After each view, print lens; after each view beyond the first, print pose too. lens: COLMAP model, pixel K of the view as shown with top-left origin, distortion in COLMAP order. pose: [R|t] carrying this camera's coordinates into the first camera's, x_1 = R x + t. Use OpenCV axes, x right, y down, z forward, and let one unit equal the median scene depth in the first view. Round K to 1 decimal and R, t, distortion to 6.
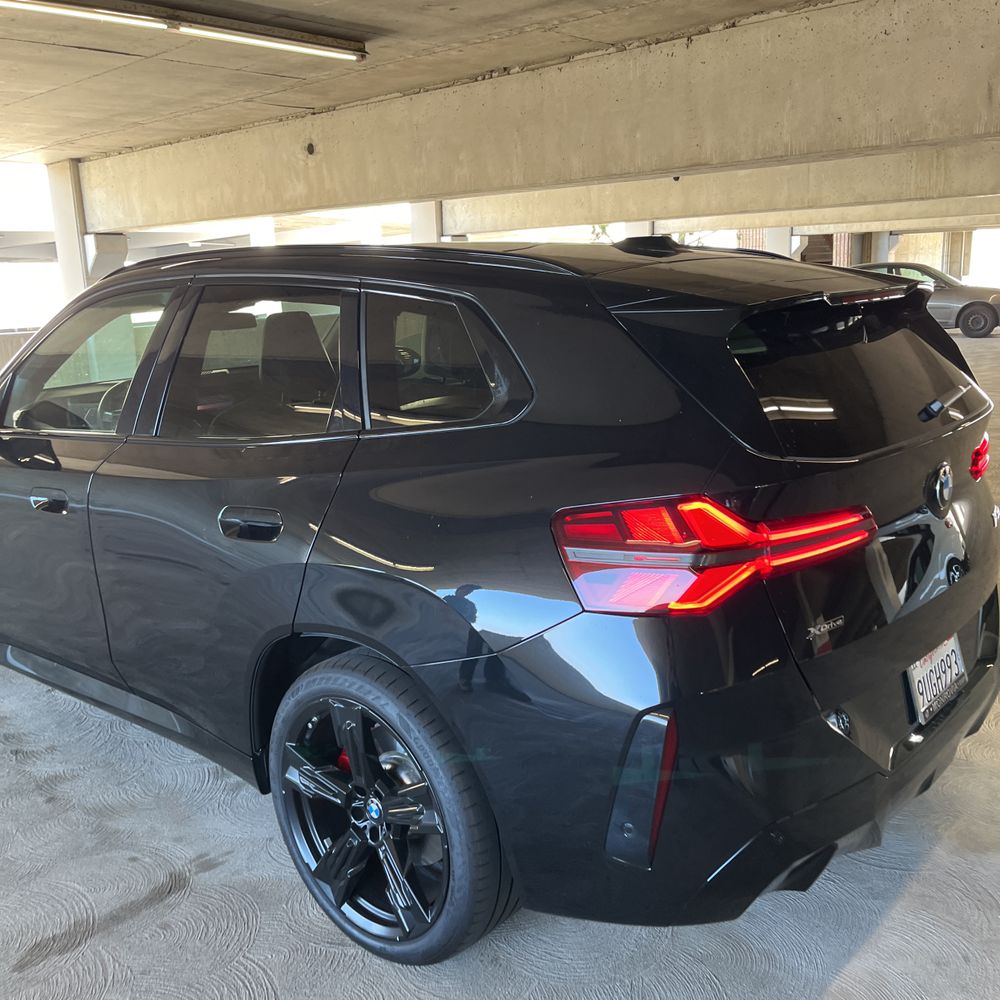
lens RADIAL K [[1012.8, 0, 514.1], [0, 1012.8, 496.8], [0, 0, 1]] dist [0.021681, 0.000000]
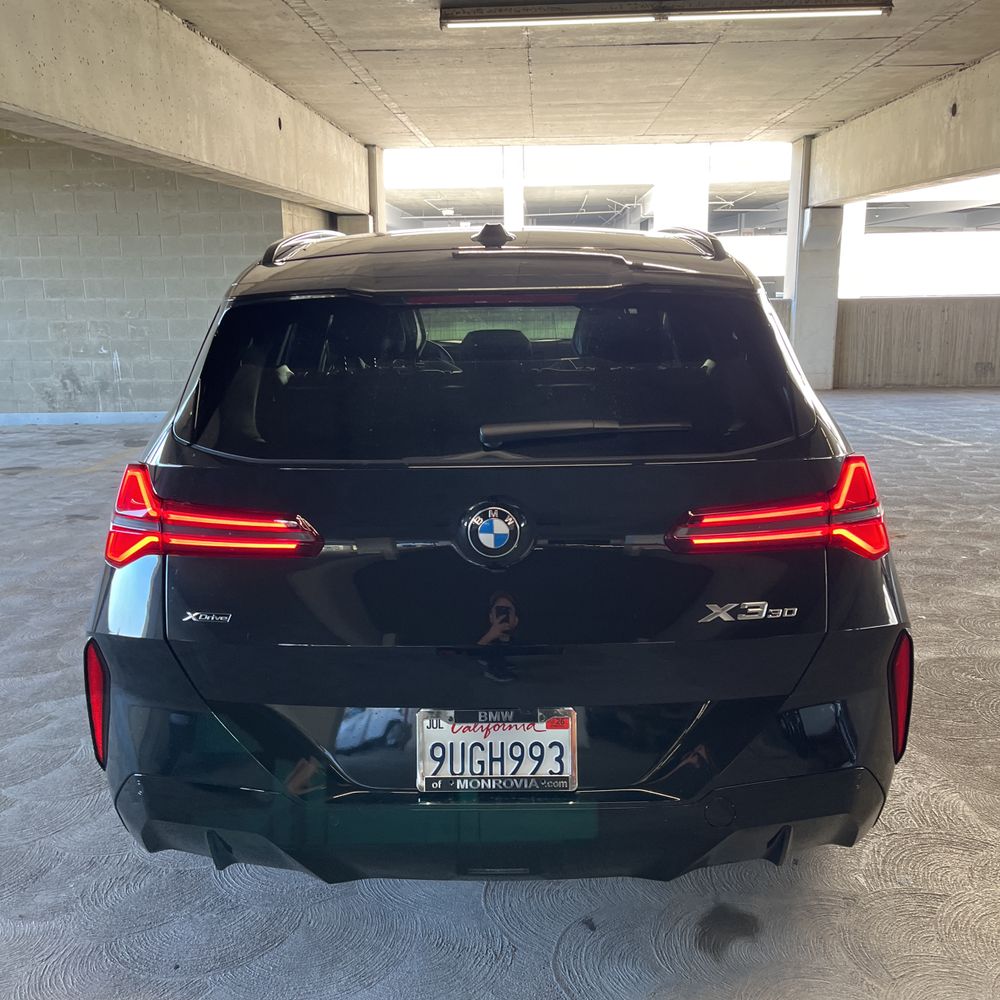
lens RADIAL K [[1012.8, 0, 497.2], [0, 1012.8, 490.6], [0, 0, 1]] dist [0.021681, 0.000000]
pose [[0.640344, 0.194041, -0.743174, 0.407401], [-0.176479, 0.978846, 0.103514, -0.050504], [0.747539, 0.064870, 0.661043, 0.180168]]
